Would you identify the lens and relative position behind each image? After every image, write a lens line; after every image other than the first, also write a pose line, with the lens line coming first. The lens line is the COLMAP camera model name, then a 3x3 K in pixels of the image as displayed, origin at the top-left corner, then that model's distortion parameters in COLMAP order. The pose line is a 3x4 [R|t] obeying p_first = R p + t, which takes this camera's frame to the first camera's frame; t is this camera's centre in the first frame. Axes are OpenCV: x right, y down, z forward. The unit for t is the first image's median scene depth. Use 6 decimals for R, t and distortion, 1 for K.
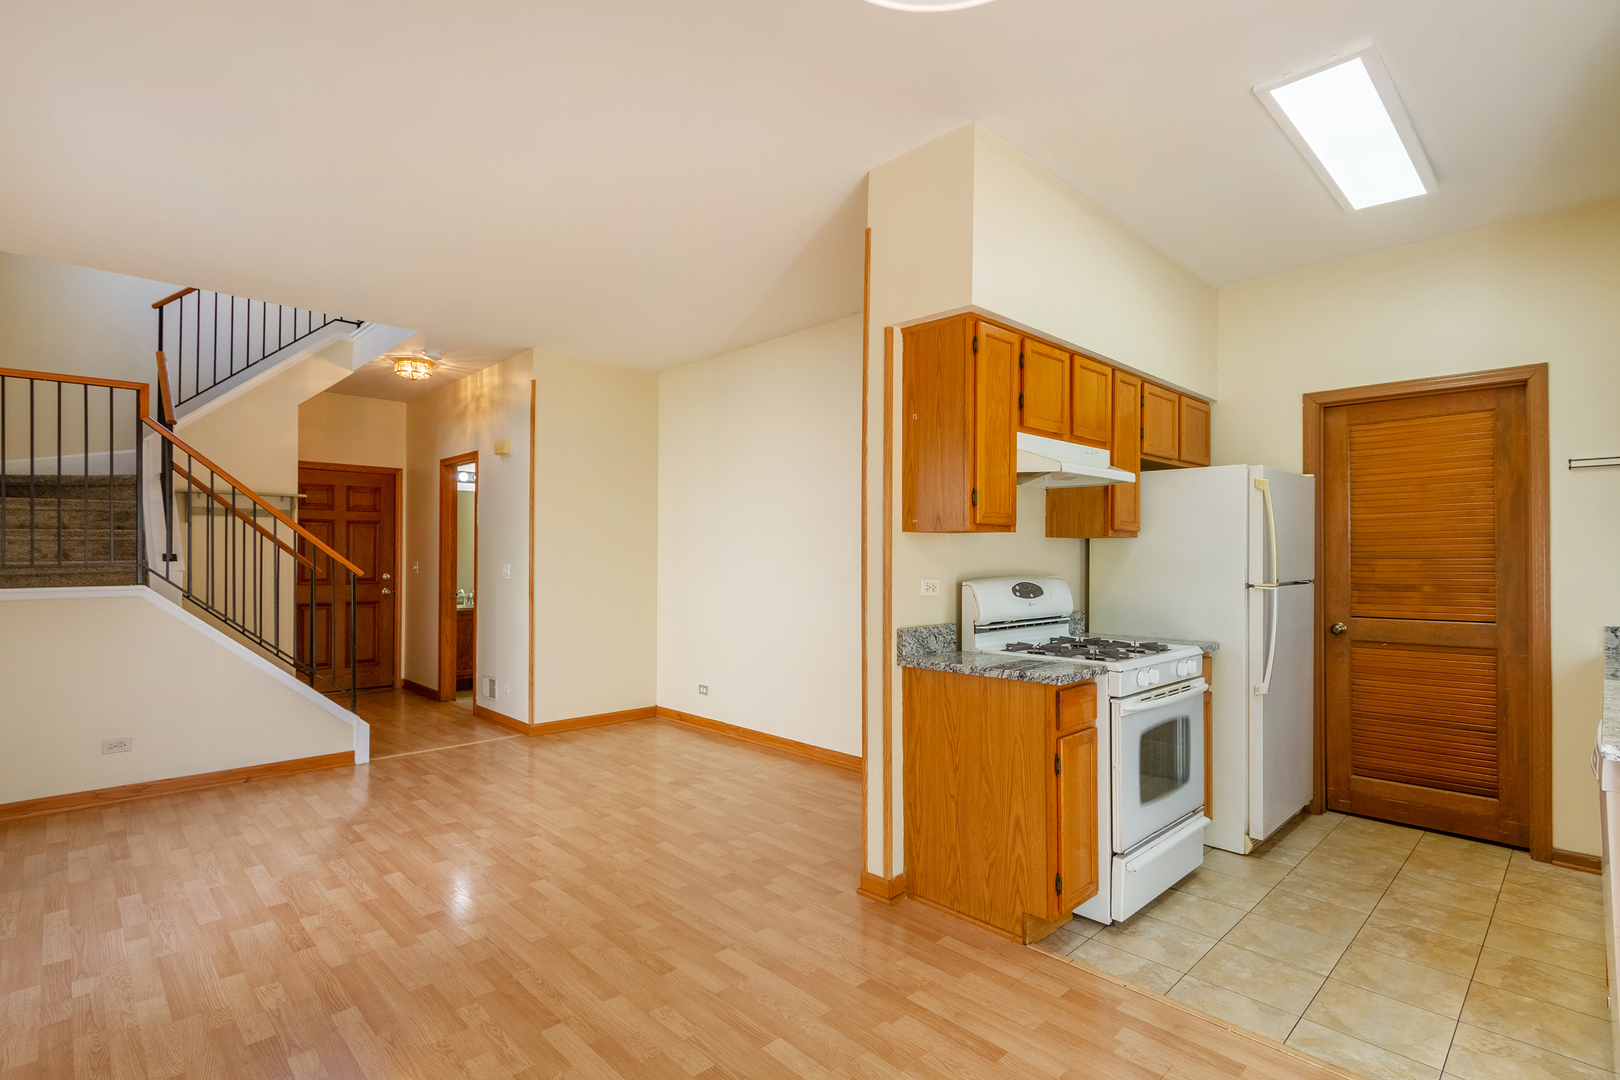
lens RADIAL K [[743.6, 0, 798.9], [0, 743.6, 550.7], [0, 0, 1]] dist [0.002957, 0.000215]
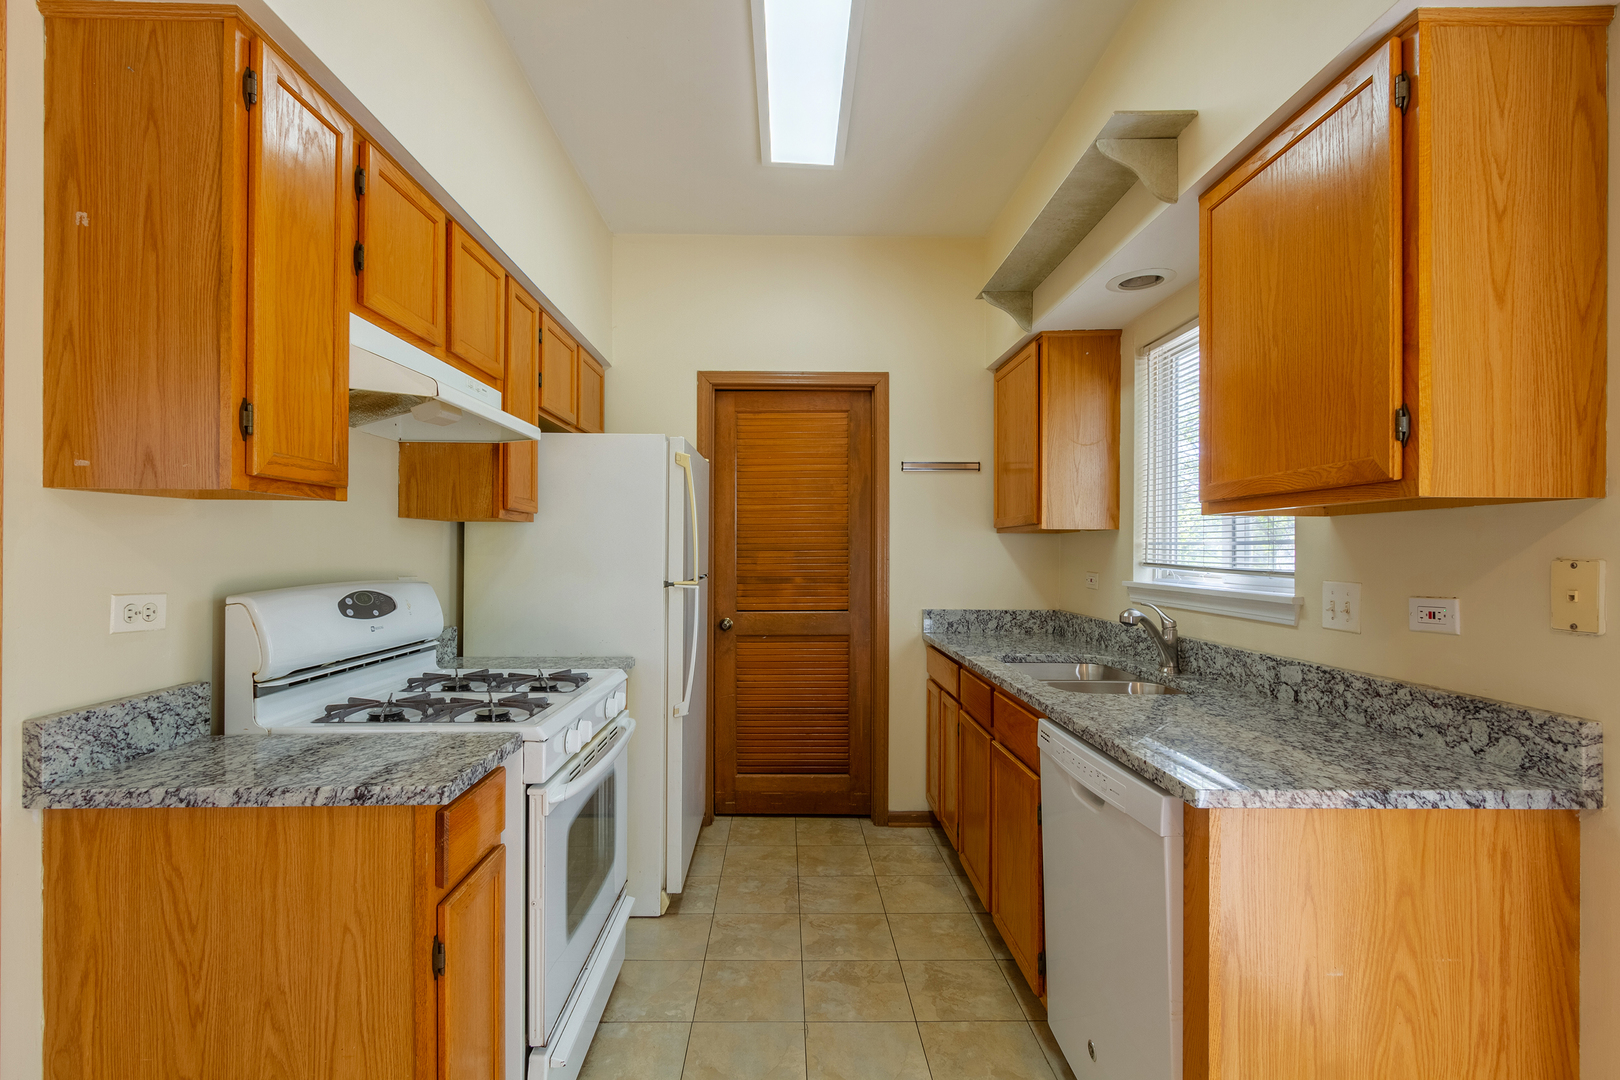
lens RADIAL K [[743.6, 0, 798.9], [0, 743.6, 550.7], [0, 0, 1]] dist [0.002957, 0.000215]
pose [[0.672868, -0.000340, 0.739762, 0.107048], [-0.007581, 0.999944, 0.007355, 0.003864], [-0.739724, -0.010557, 0.672828, 0.373462]]
